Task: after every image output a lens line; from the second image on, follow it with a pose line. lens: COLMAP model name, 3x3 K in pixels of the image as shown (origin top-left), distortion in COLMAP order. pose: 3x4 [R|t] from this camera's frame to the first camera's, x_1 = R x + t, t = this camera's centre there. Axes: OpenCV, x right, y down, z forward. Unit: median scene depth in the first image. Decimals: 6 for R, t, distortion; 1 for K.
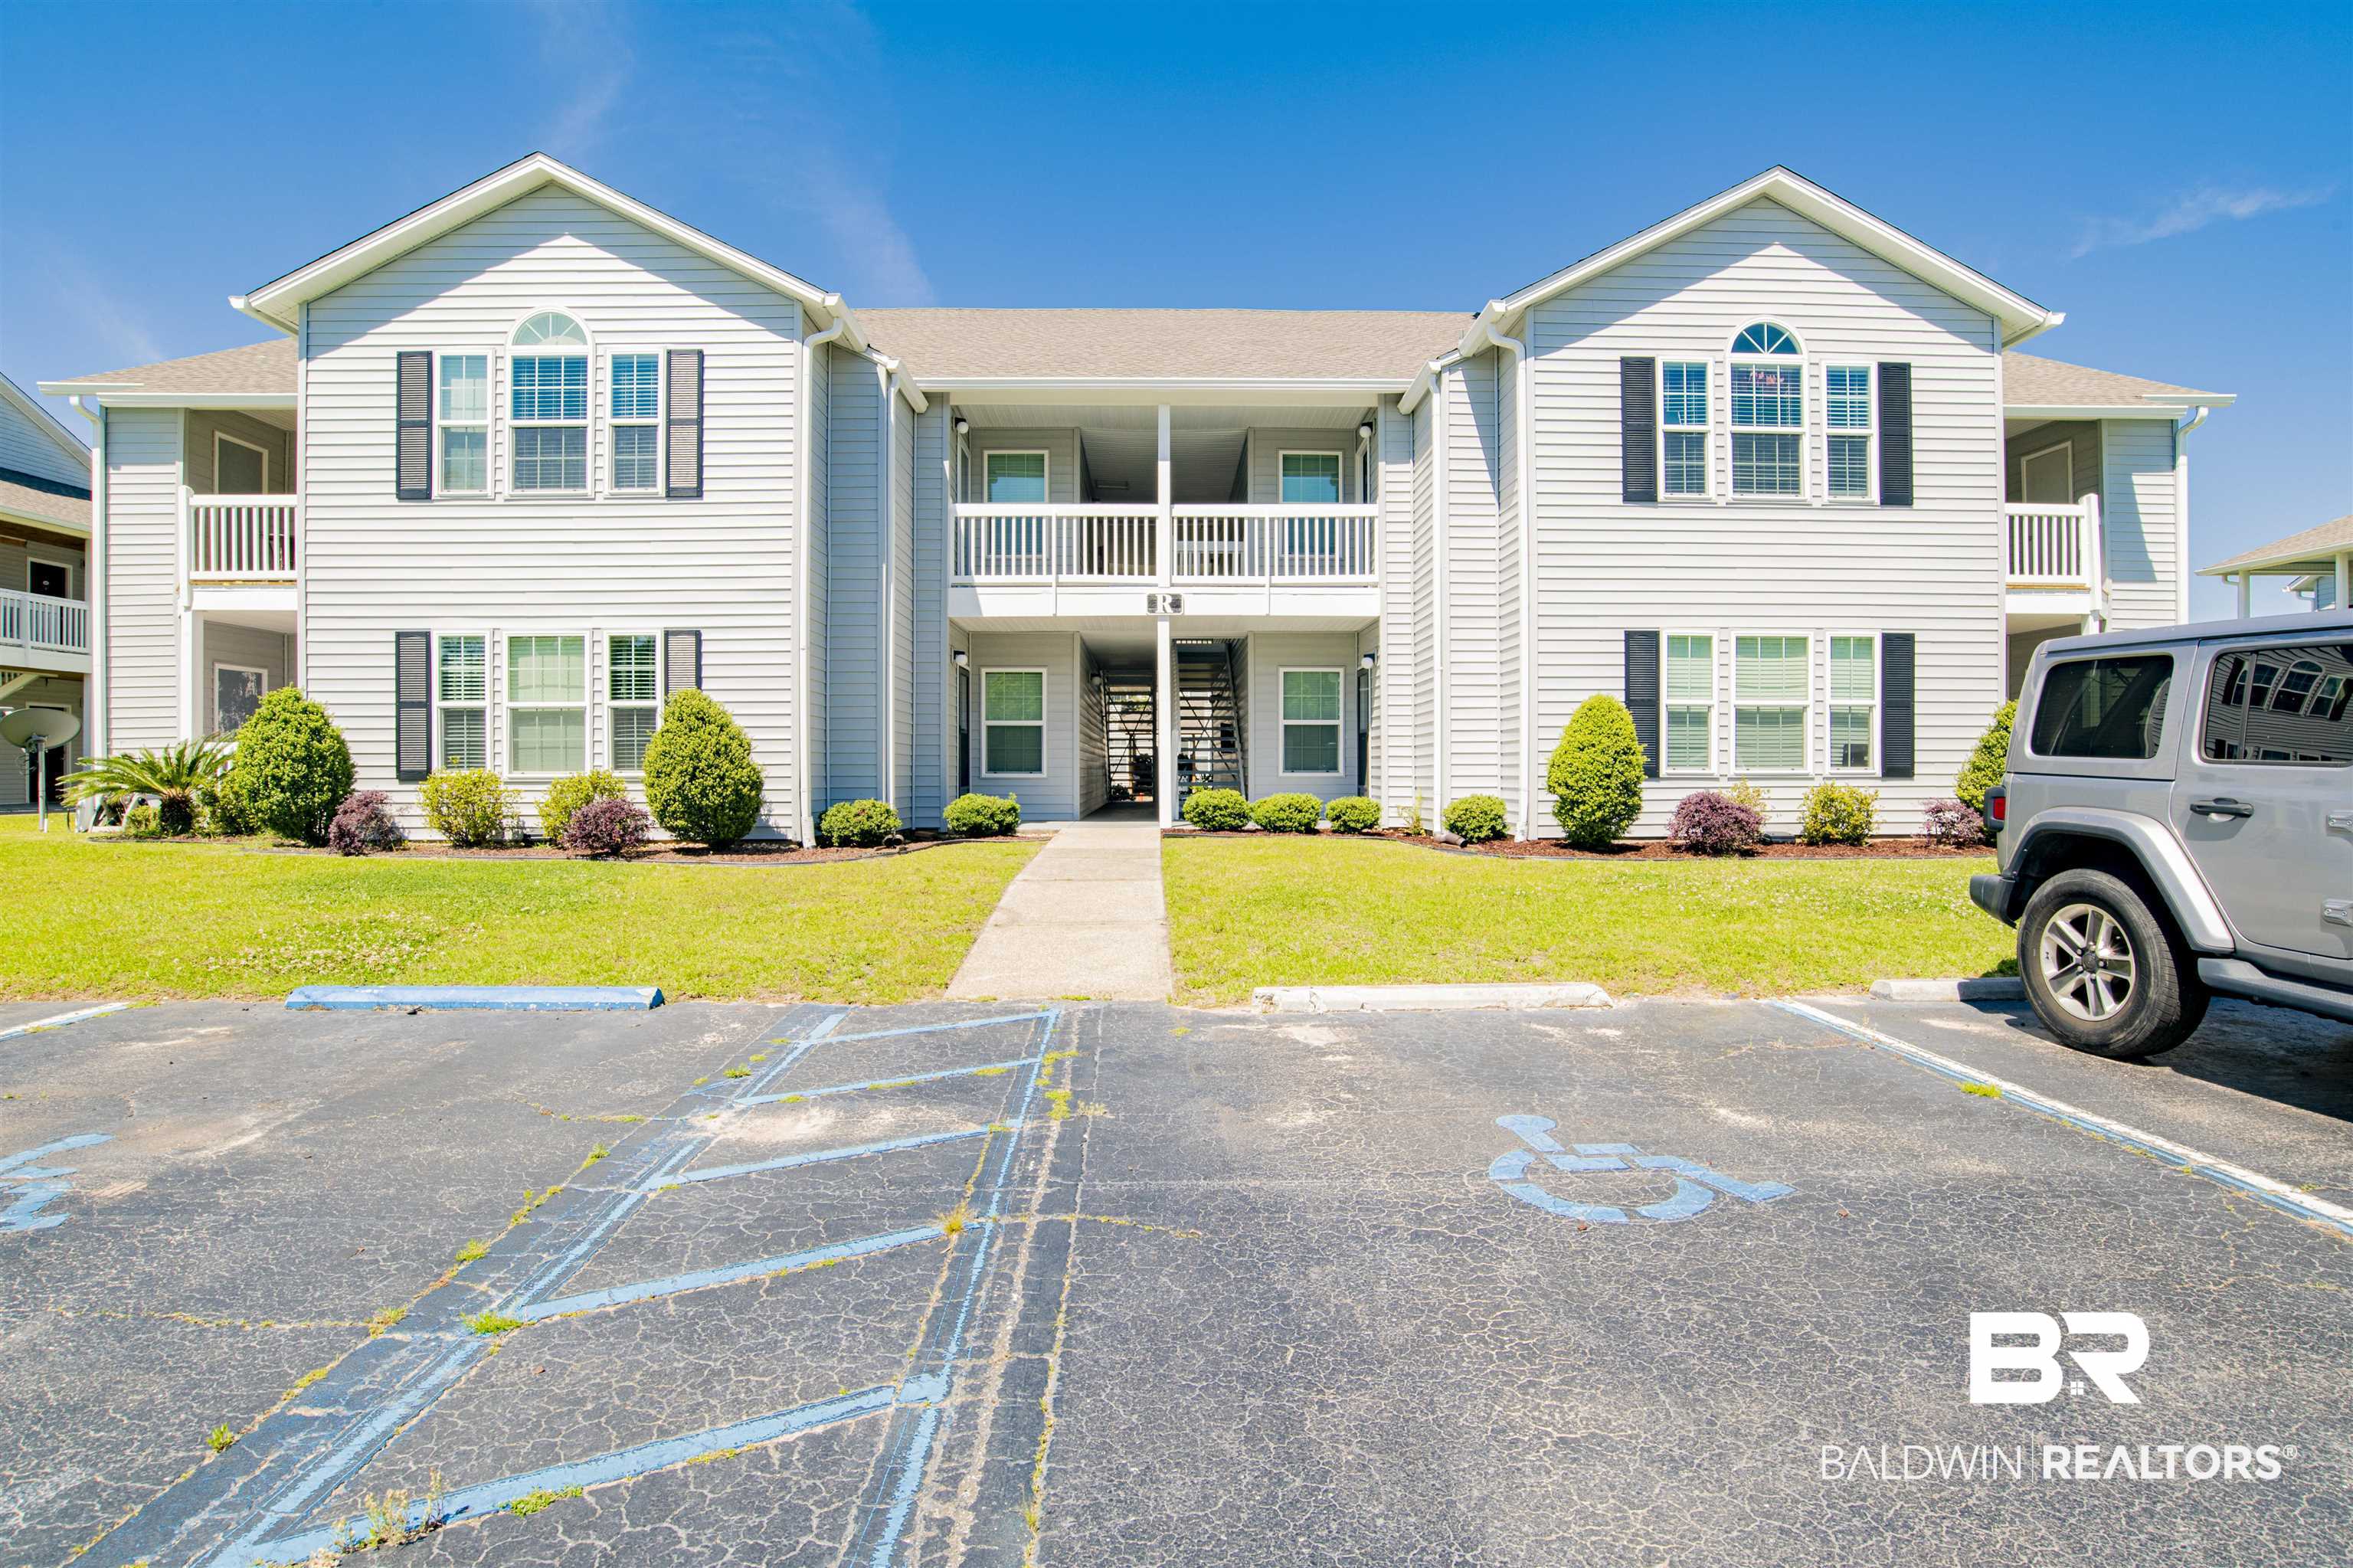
lens RADIAL K [[1194.0, 0, 1174.9], [0, 1194.0, 770.5], [0, 0, 1]] dist [-0.021588, -0.000452]
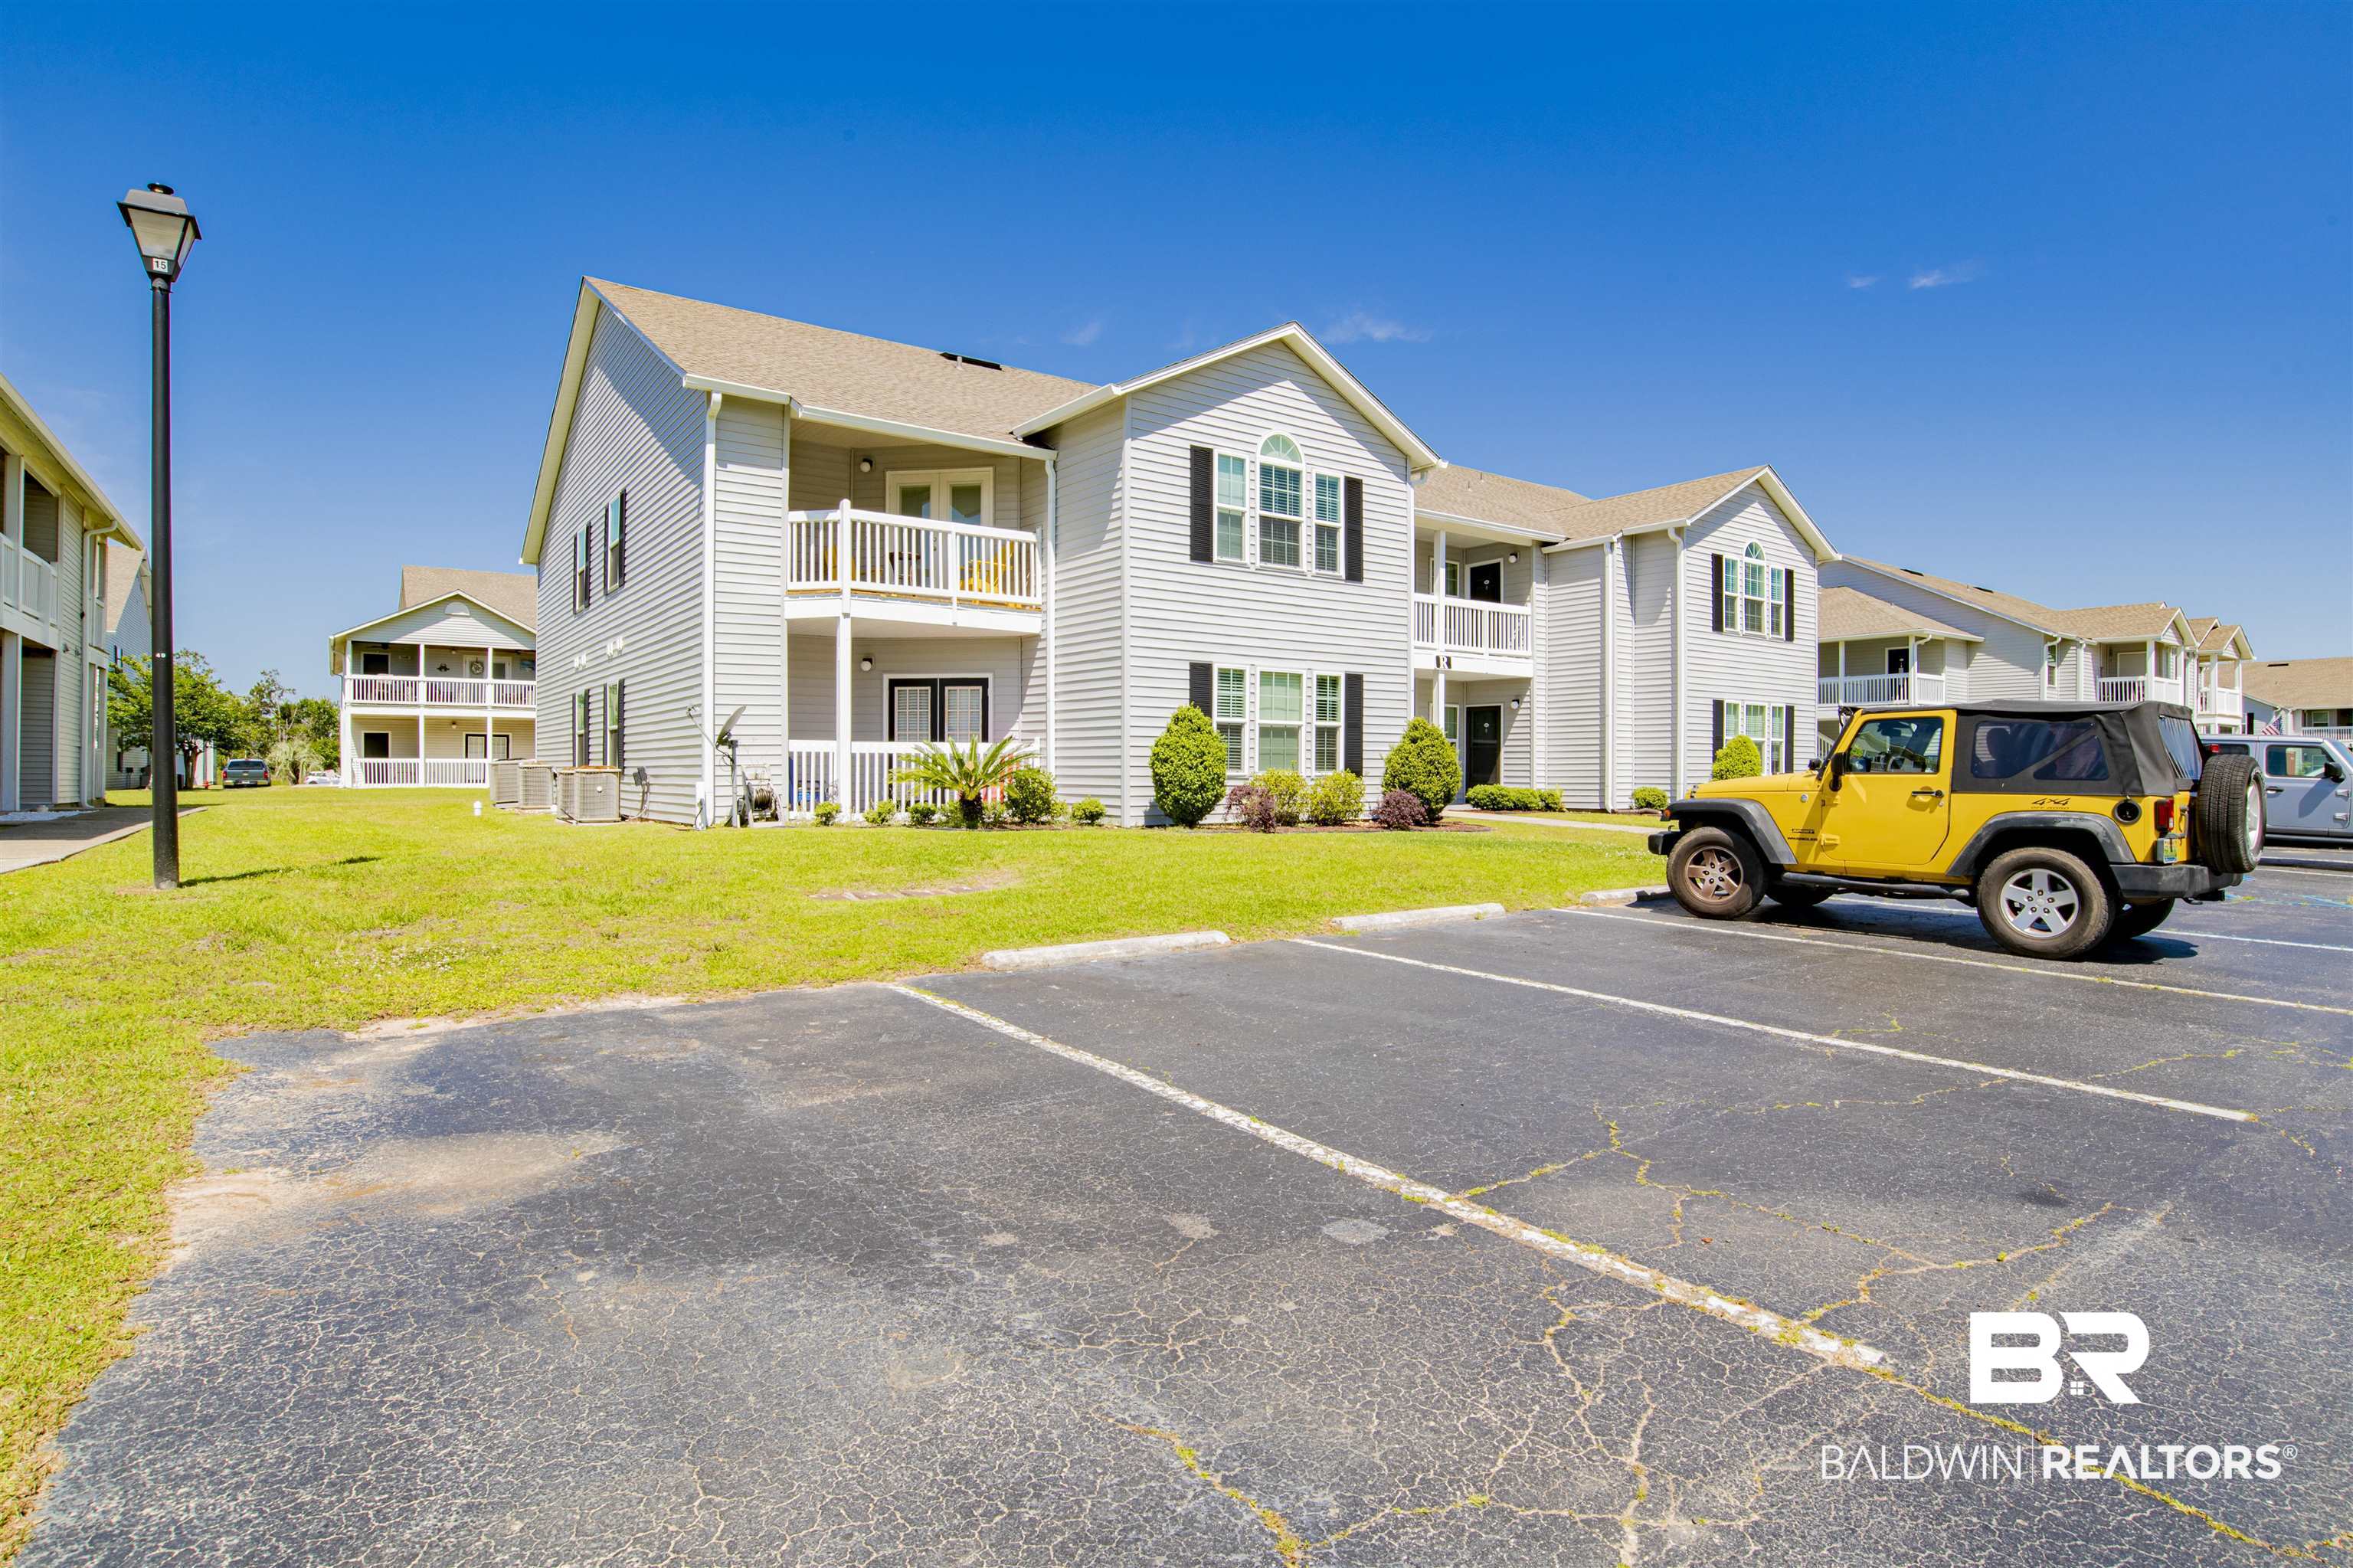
lens RADIAL K [[1194.0, 0, 1103.2], [0, 1194.0, 777.2], [0, 0, 1]] dist [-0.021588, -0.000452]
pose [[0.838910, 0.003846, 0.544257, -0.398405], [-0.007031, 0.999968, 0.003771, 0.001274], [-0.544225, -0.006990, 0.838910, -0.012708]]
